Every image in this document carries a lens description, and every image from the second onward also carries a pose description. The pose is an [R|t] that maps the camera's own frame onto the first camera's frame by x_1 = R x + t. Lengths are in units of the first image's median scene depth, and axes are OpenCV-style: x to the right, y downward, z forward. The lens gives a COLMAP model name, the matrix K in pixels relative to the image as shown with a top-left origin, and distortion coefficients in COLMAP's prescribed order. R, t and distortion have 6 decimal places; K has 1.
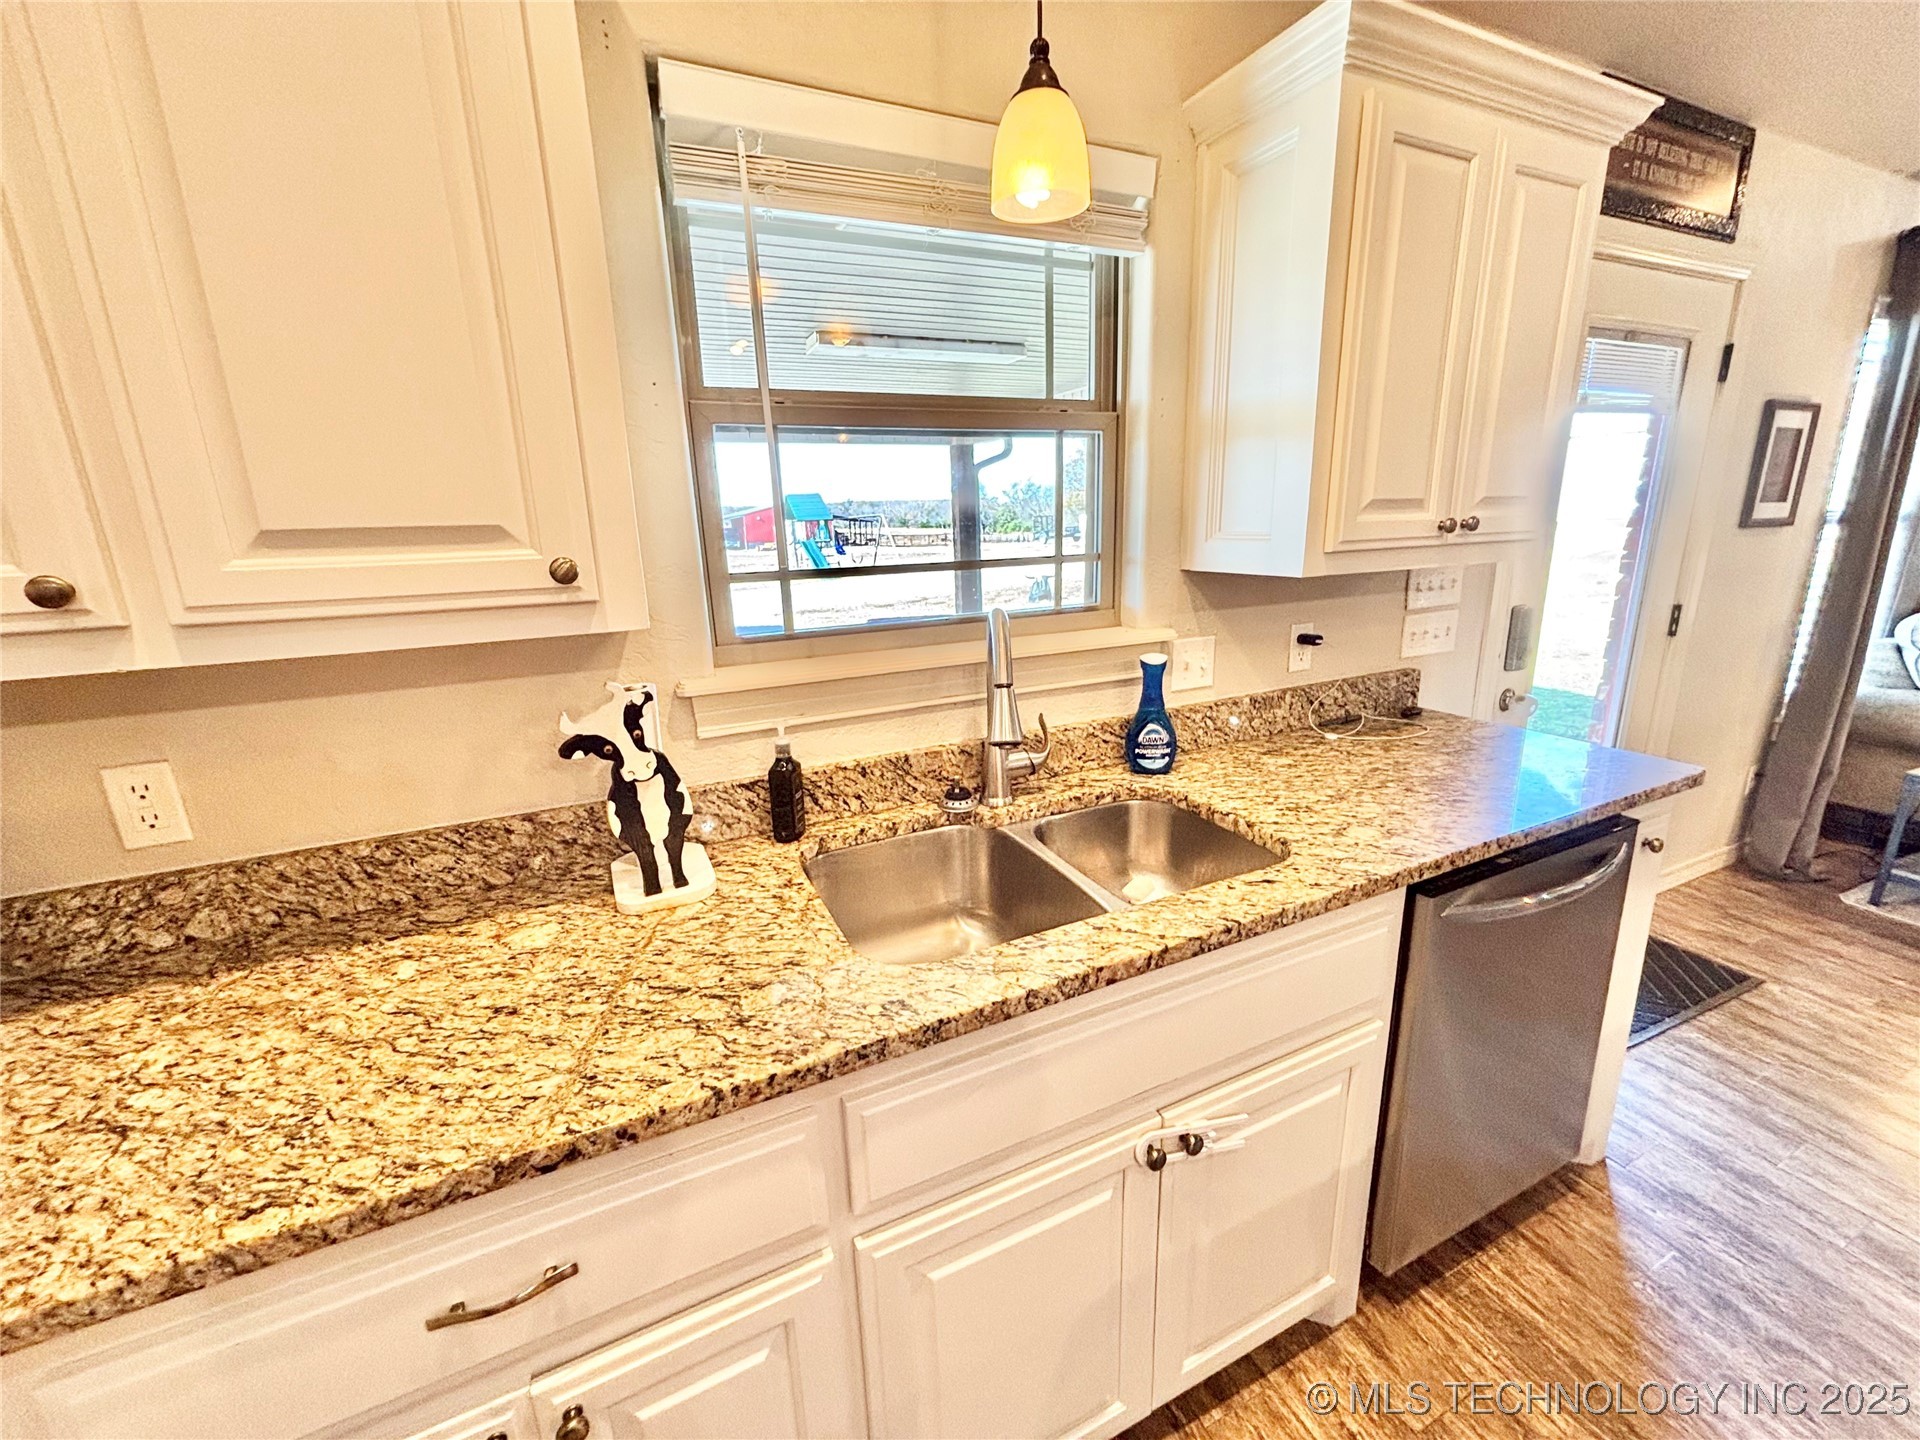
lens RADIAL K [[767.5, 0, 961.8], [0, 767.5, 714.0], [0, 0, 1]] dist [-0.001398, -0.000055]
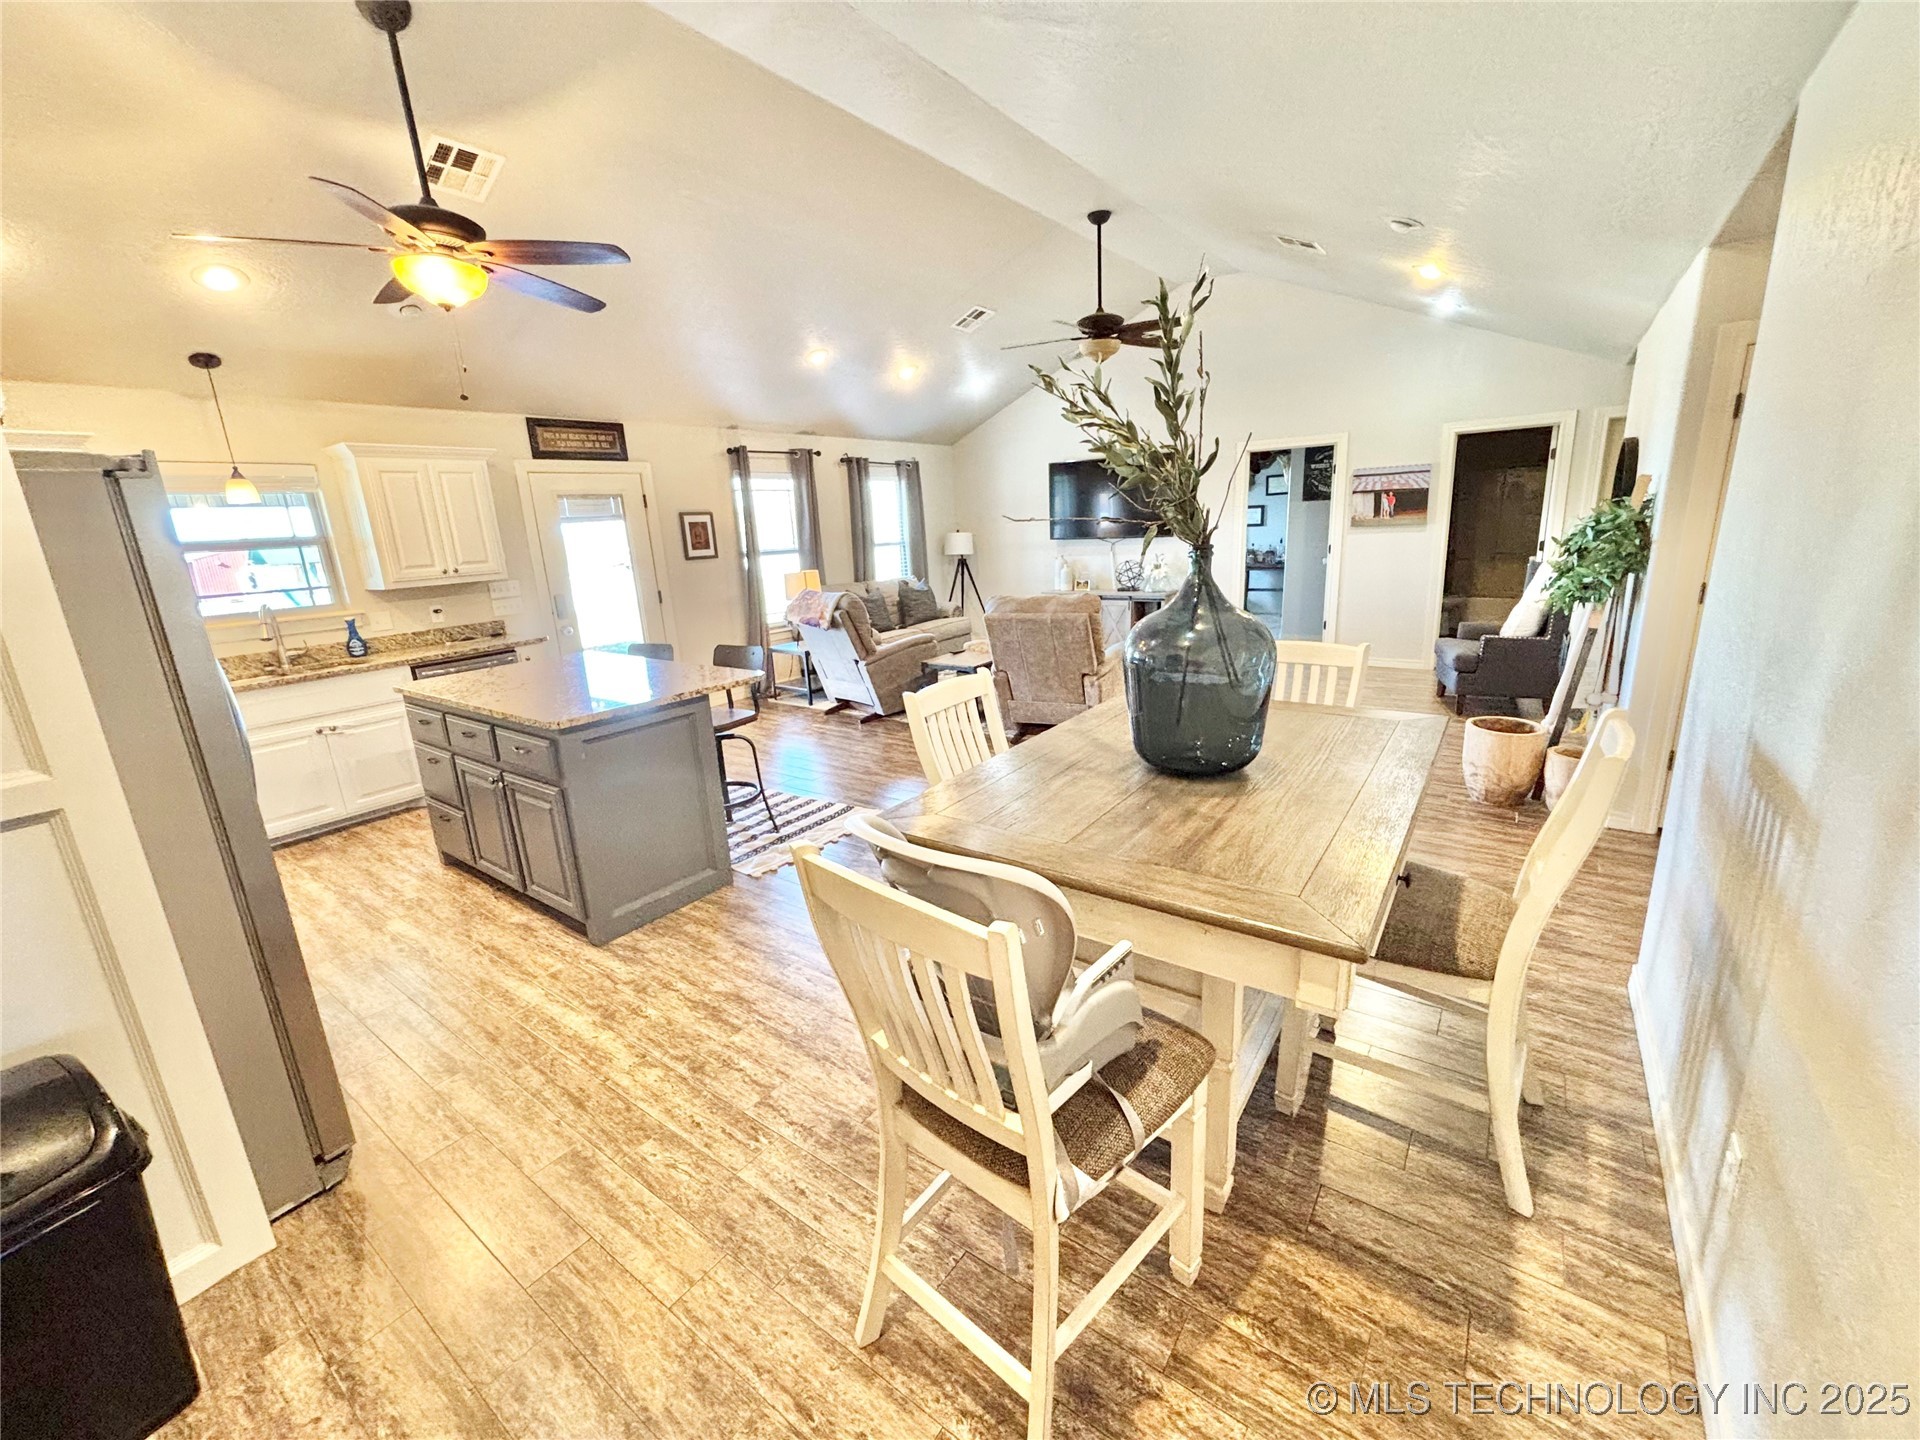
lens RADIAL K [[767.5, 0, 956.4], [0, 767.5, 716.6], [0, 0, 1]] dist [-0.001398, -0.000055]
pose [[0.874248, -0.140495, 0.464705, 0.875003], [0.151628, 0.988345, 0.013550, 0.627723], [-0.461193, 0.058616, 0.885362, -2.760785]]
